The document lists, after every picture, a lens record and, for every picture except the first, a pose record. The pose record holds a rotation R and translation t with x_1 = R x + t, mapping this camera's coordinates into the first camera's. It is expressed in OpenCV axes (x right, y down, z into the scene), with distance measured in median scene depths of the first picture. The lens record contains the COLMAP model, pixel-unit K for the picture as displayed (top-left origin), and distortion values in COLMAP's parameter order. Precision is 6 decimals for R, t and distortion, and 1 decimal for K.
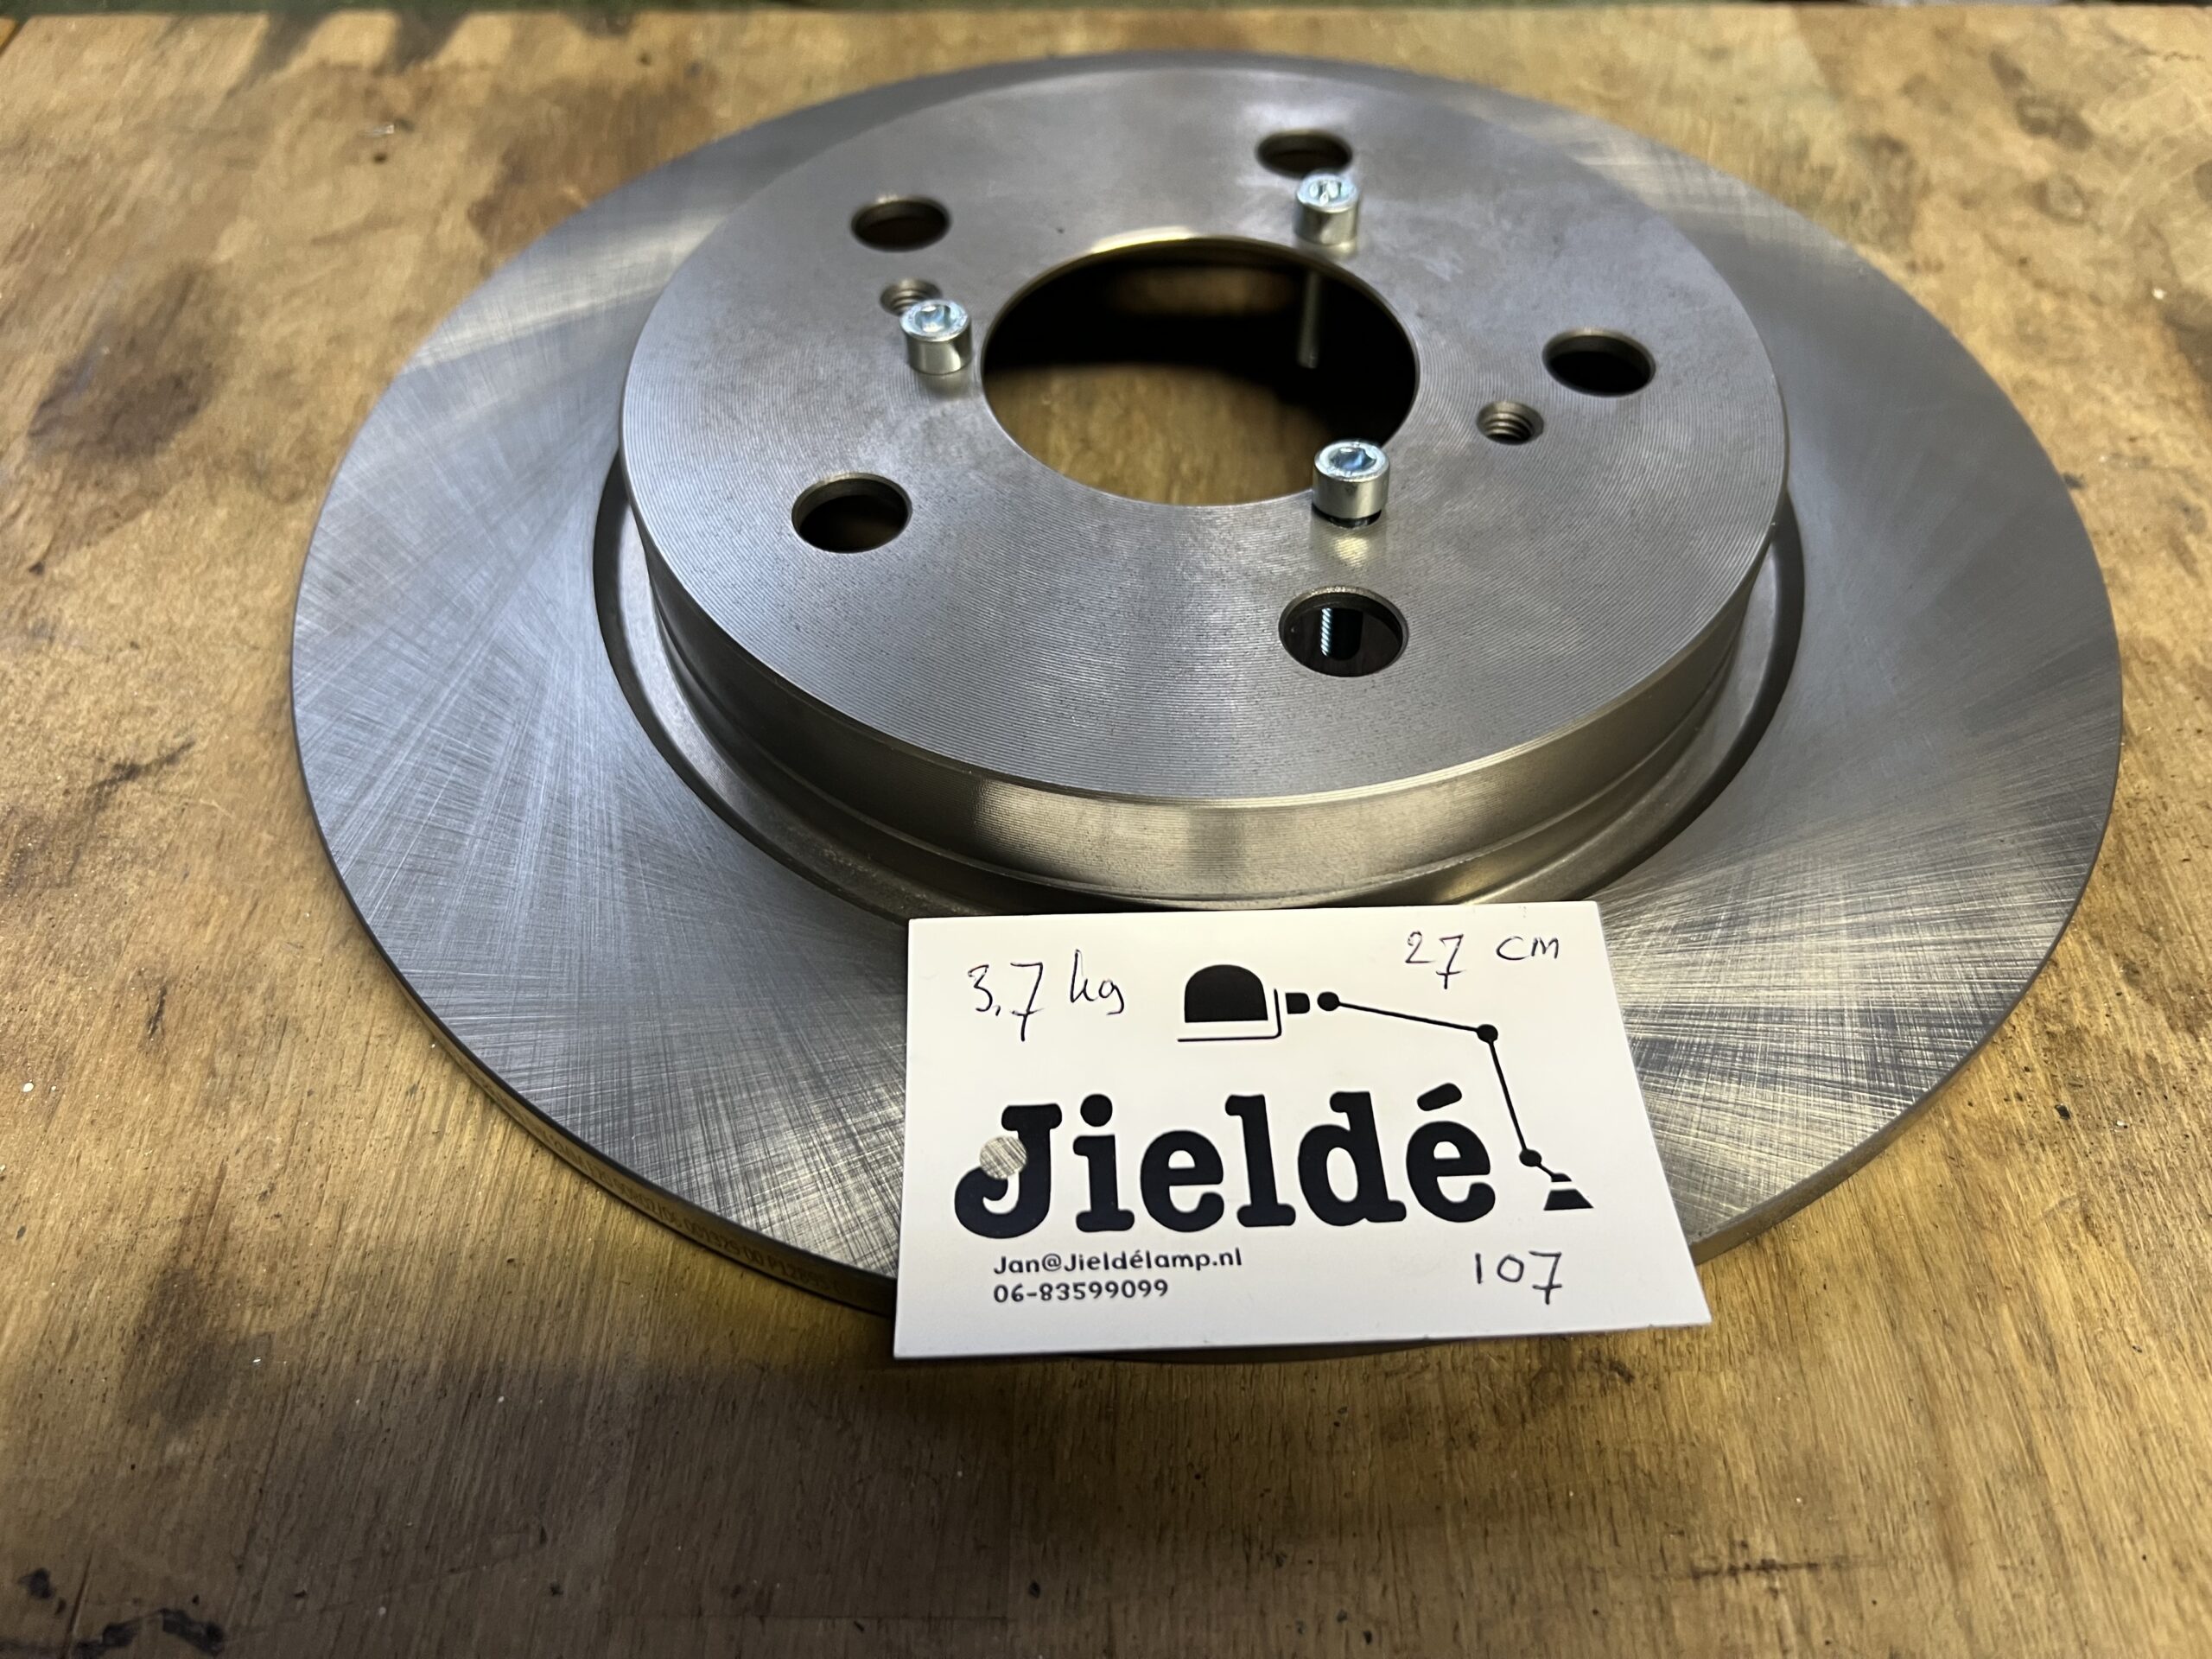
lens RADIAL K [[1740.1, 0, 1097.1], [0, 1740.1, 820.7], [0, 0, 1]] dist [0.017819, -0.057385]
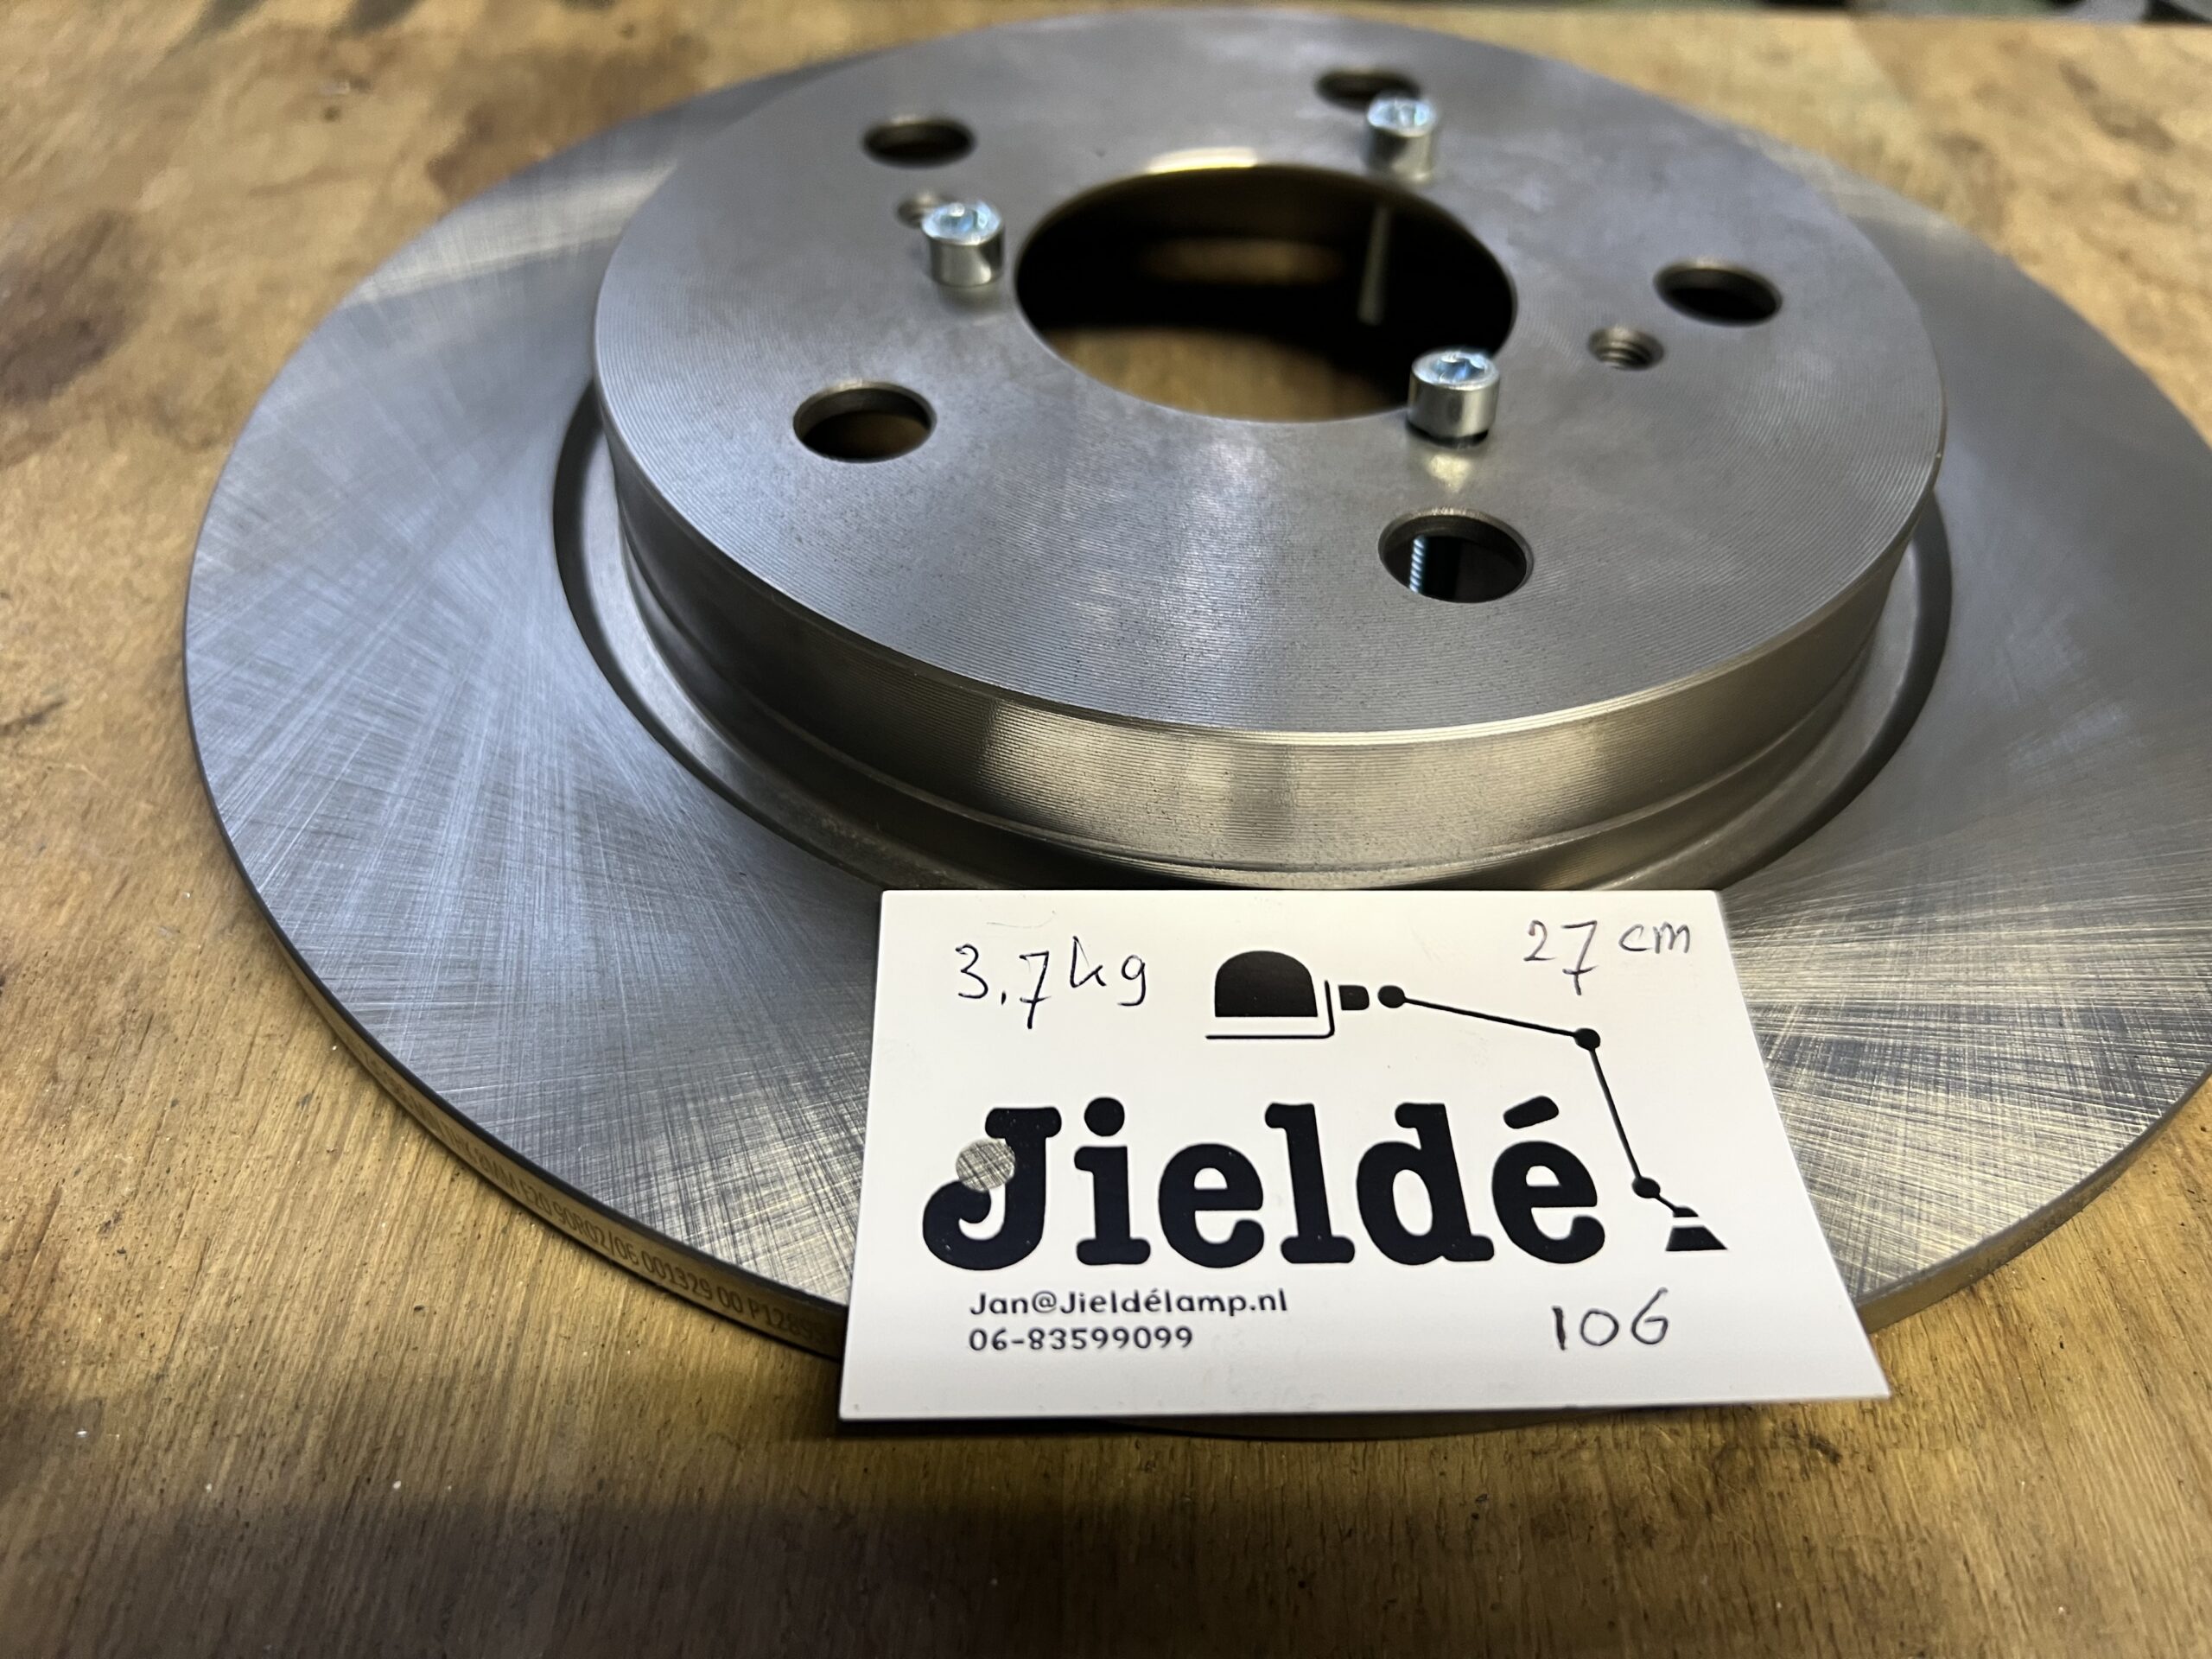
lens RADIAL K [[1740.1, 0, 1117.7], [0, 1740.1, 830.0], [0, 0, 1]] dist [0.017819, -0.057385]
pose [[0.999281, 0.013326, 0.035505, -0.045496], [-0.010733, 0.997329, -0.072246, 0.079605], [-0.036373, 0.071813, 0.996755, 0.166945]]
